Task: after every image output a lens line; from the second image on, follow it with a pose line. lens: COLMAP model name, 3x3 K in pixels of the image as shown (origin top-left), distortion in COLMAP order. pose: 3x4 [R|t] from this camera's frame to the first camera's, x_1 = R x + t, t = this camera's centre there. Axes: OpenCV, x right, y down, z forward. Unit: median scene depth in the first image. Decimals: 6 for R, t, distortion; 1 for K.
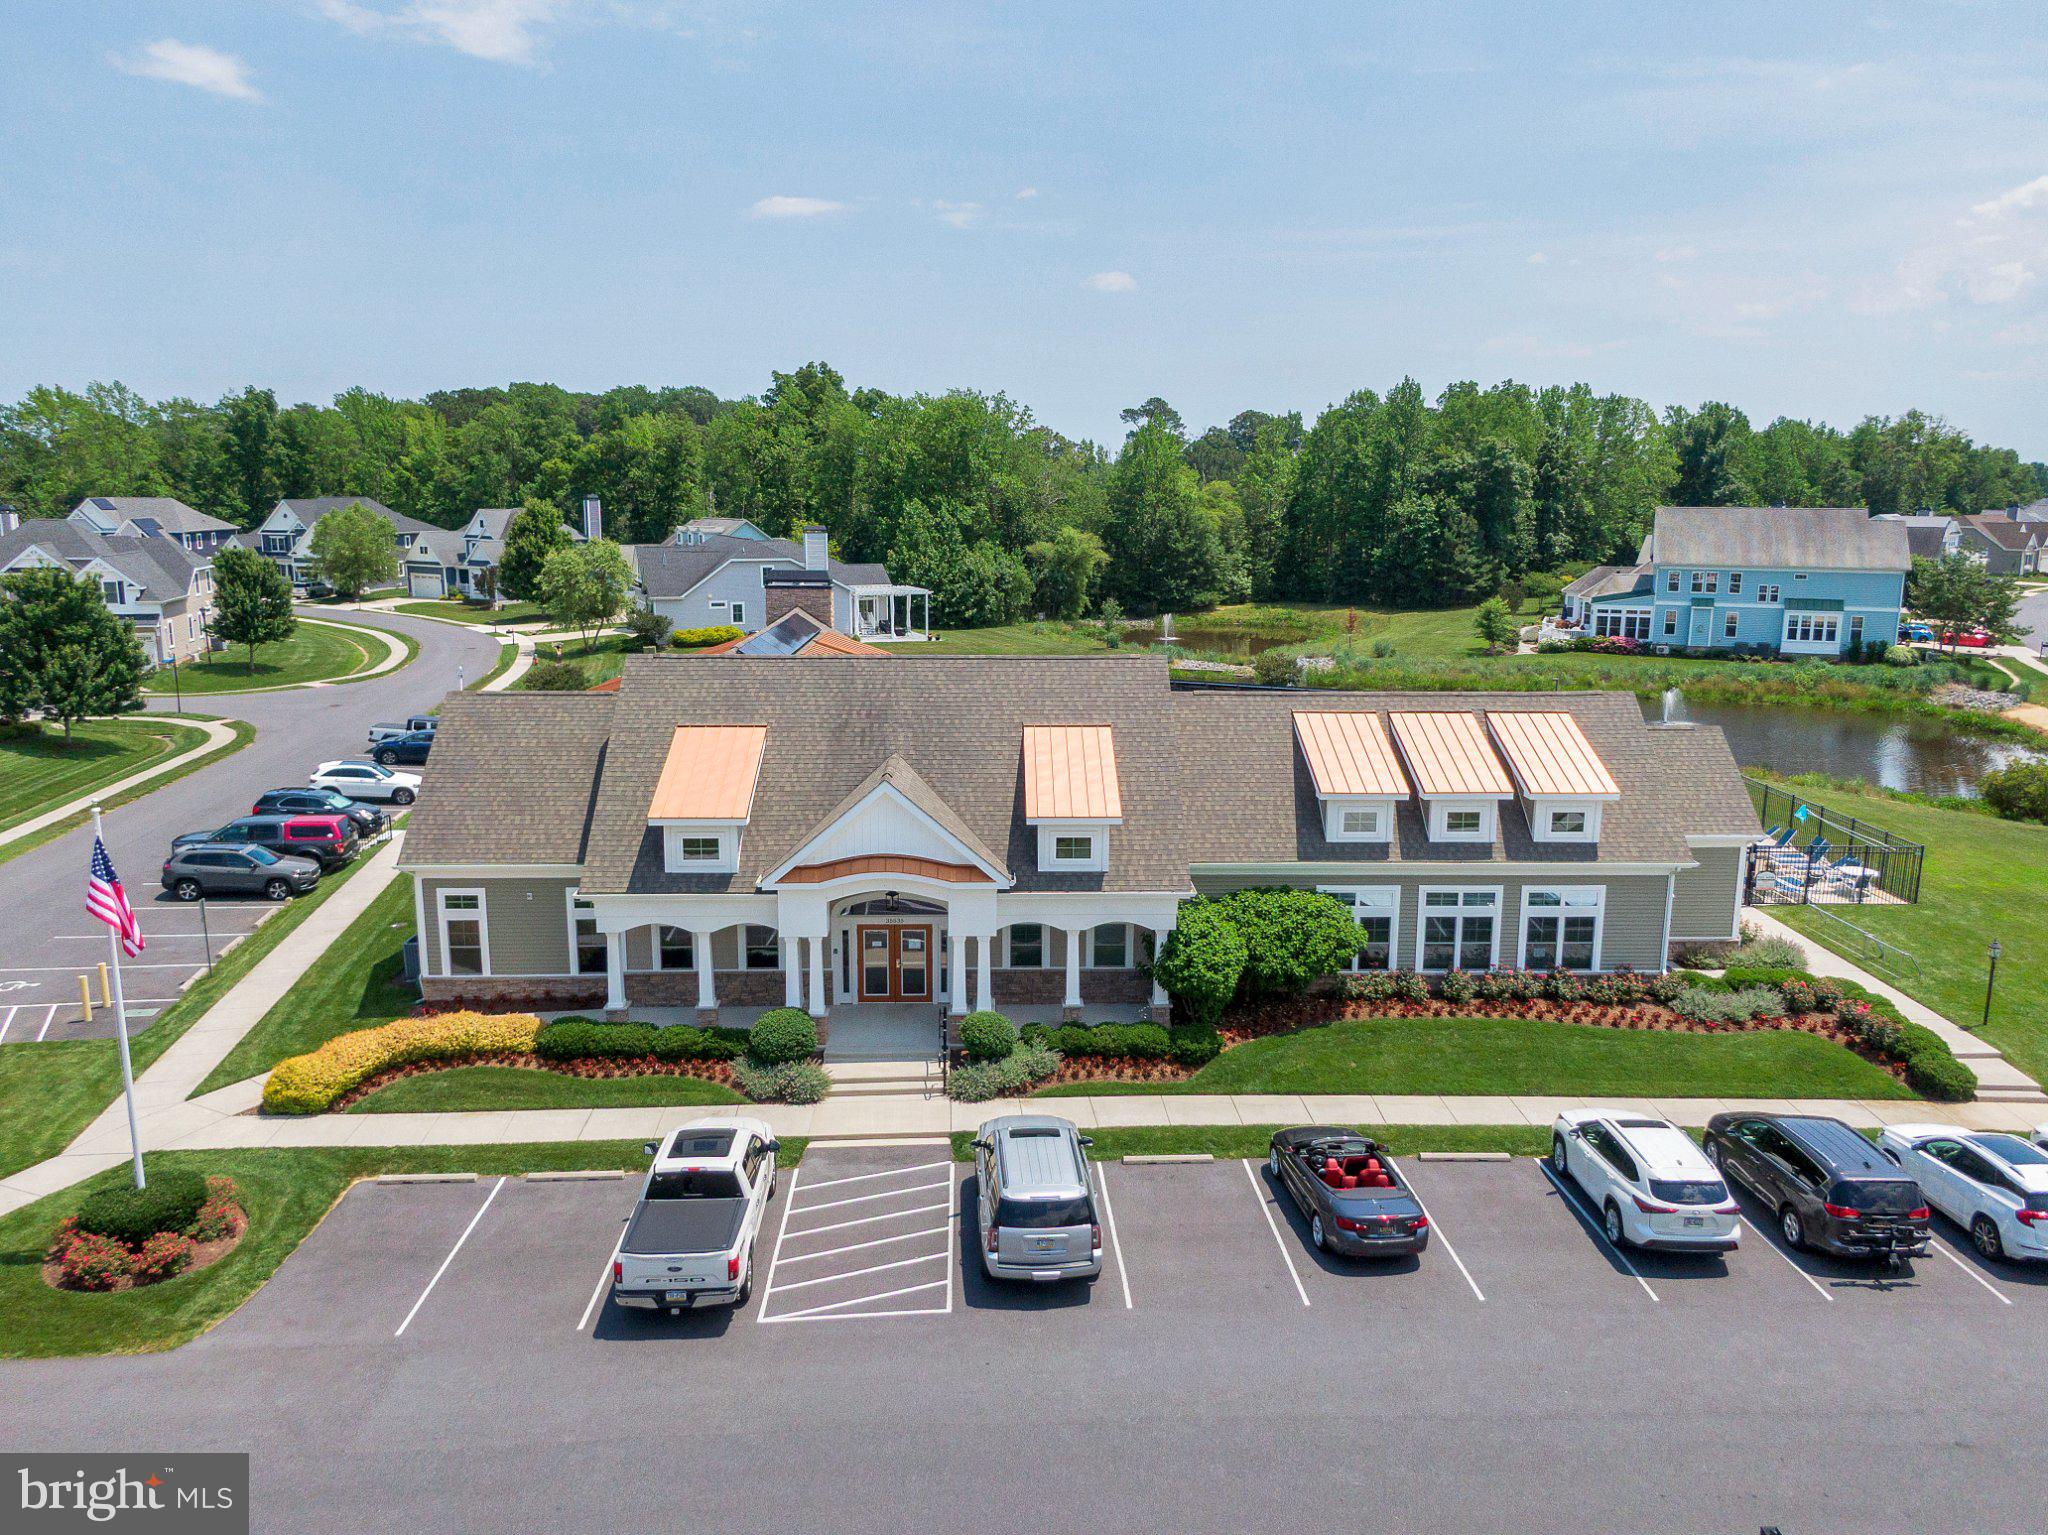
lens RADIAL K [[1450.4, 0, 1024.0], [0, 1450.4, 767.5], [0, 0, 1]] dist [0.041365, -0.059146]
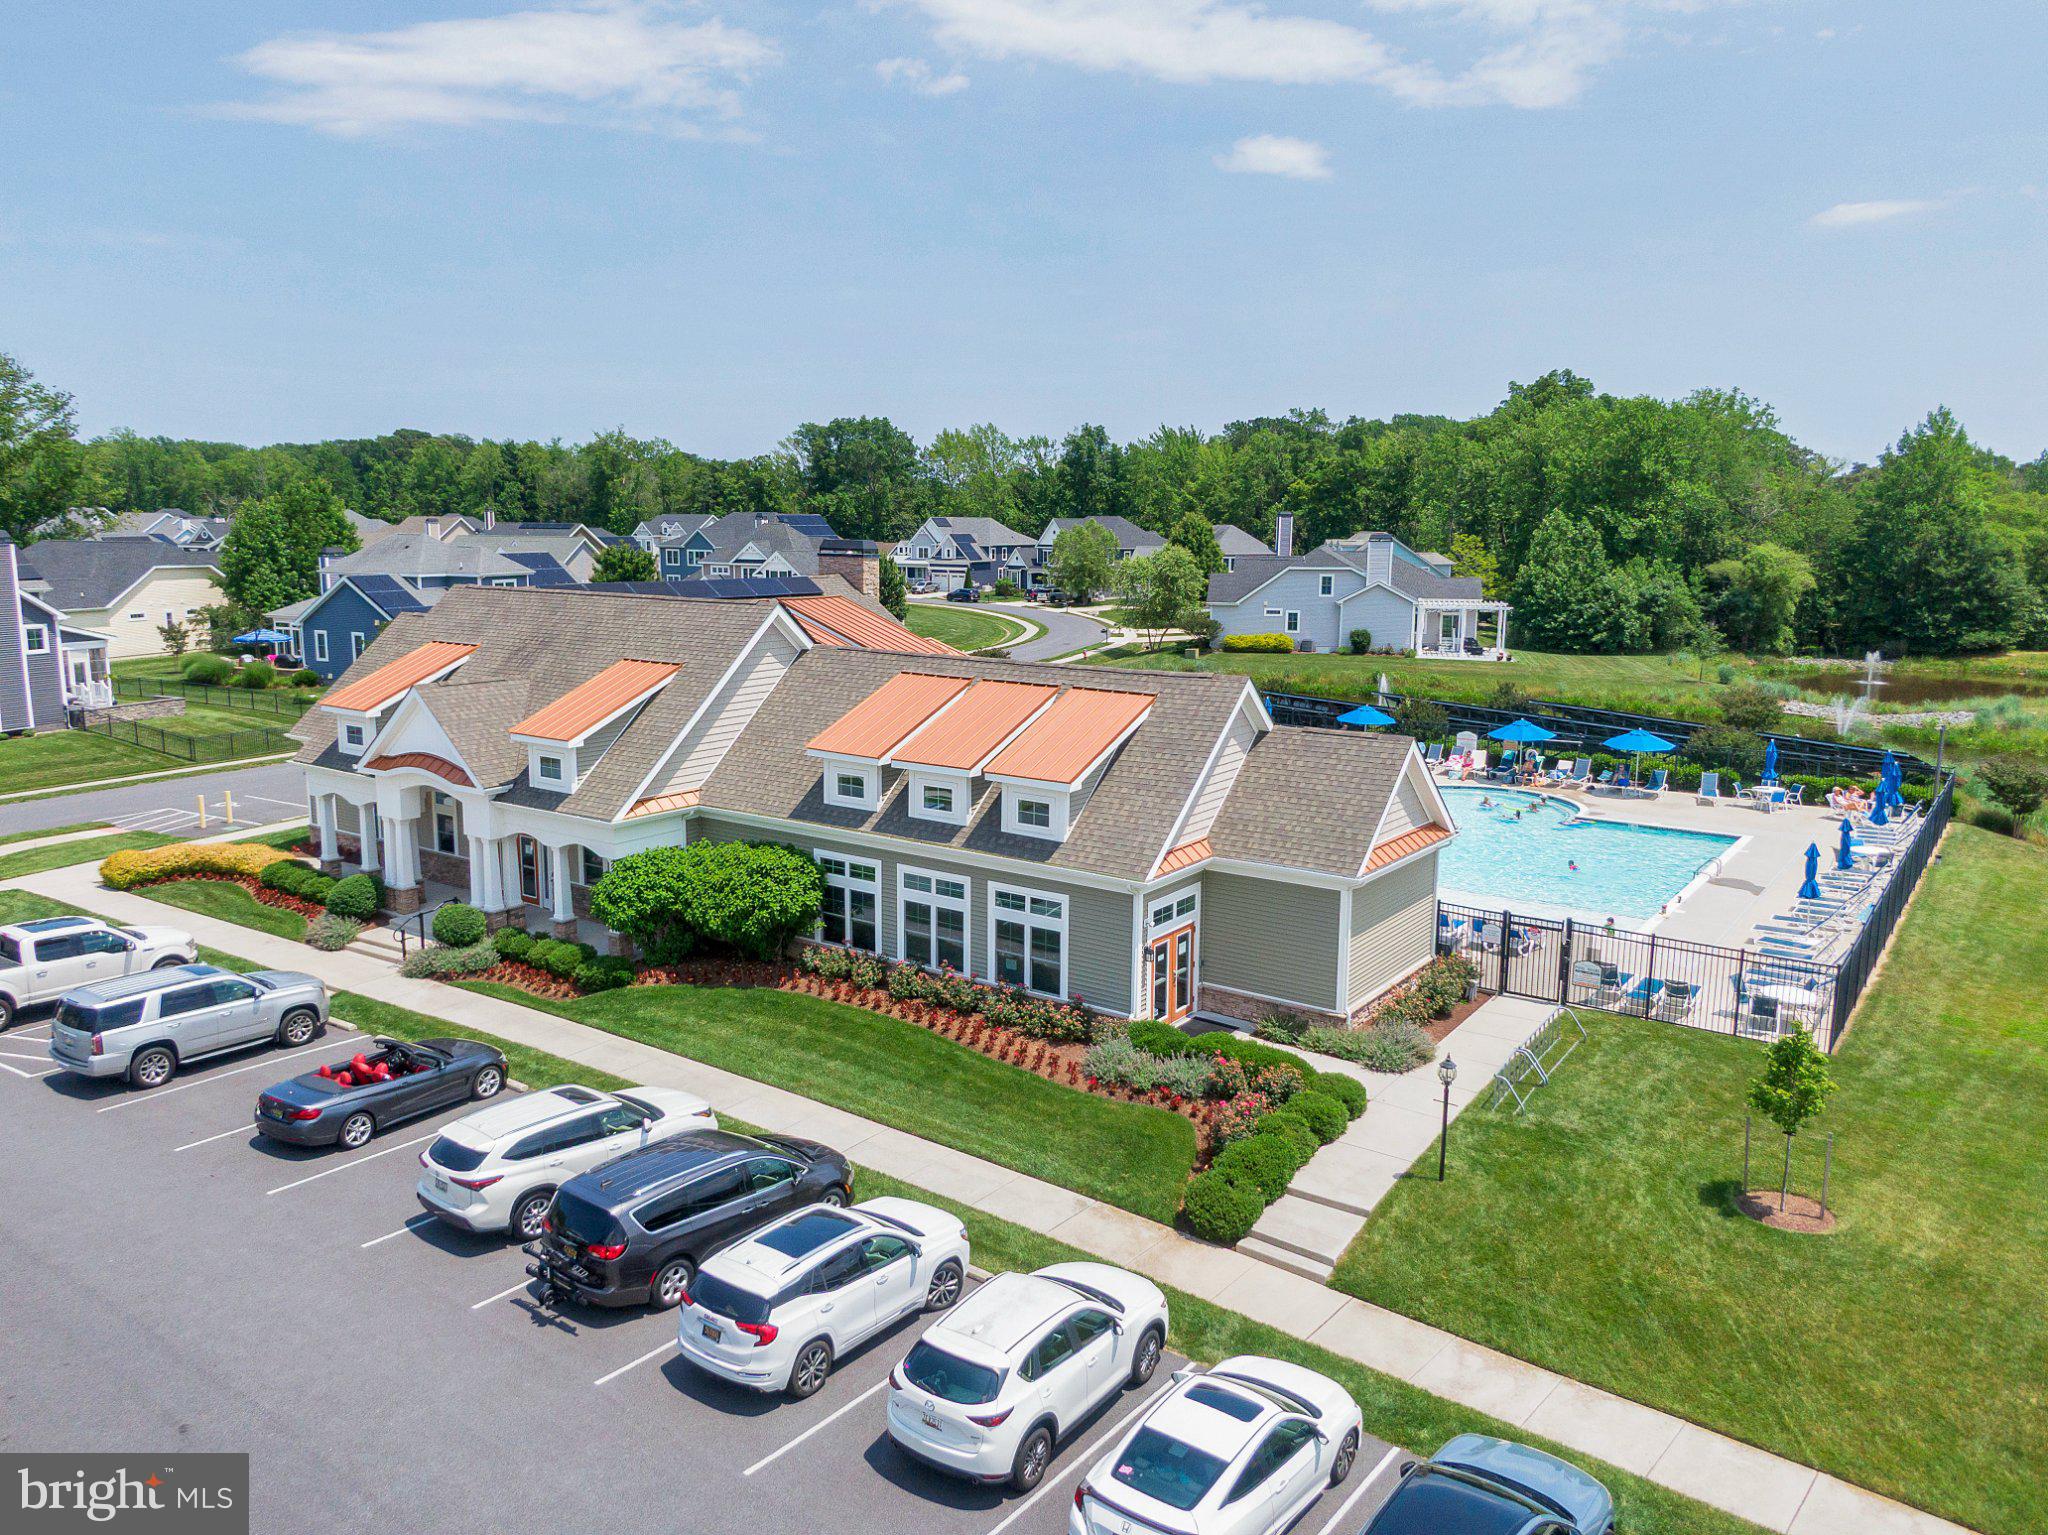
lens RADIAL K [[1444.9, 0, 1024.0], [0, 1444.9, 767.5], [0, 0, 1]] dist [0.089565, -0.162275]
pose [[0.795539, 0.101789, -0.597291, 0.274311], [-0.116115, 0.993129, 0.014592, 0.000048], [0.594672, 0.057746, 0.801892, 0.104065]]
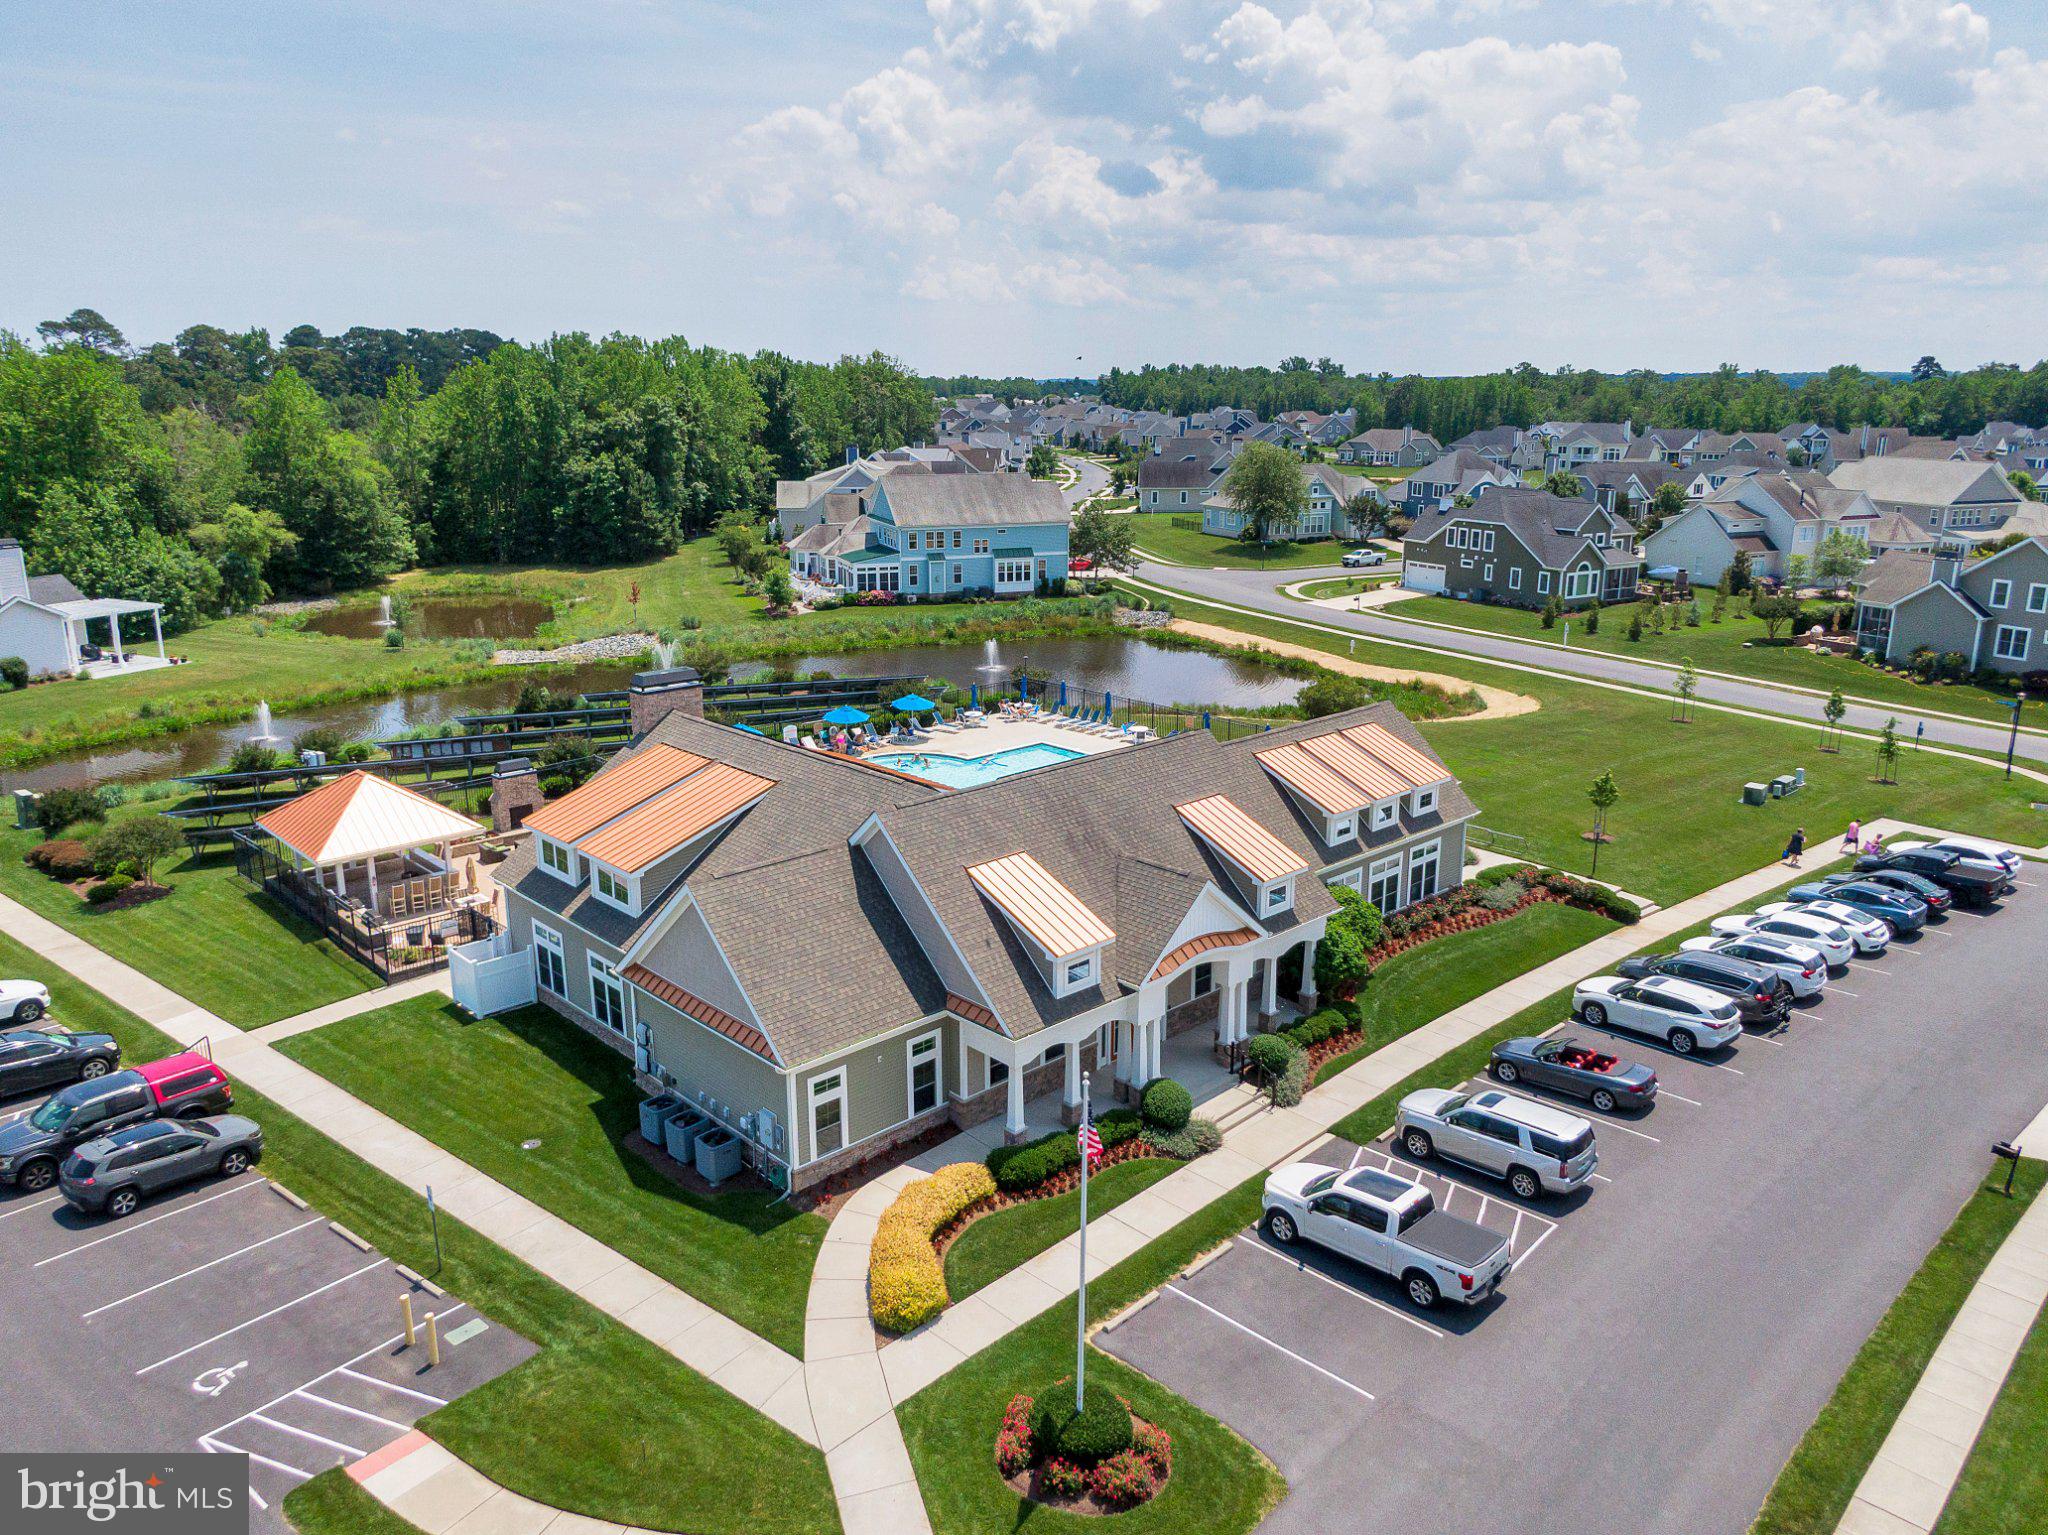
lens RADIAL K [[1450.4, 0, 1024.0], [0, 1450.4, 767.5], [0, 0, 1]] dist [0.041365, -0.059146]
pose [[0.741828, -0.172220, 0.648098, -0.281715], [0.127430, 0.985053, 0.115900, -0.069816], [-0.658371, -0.003391, 0.752686, 0.048777]]
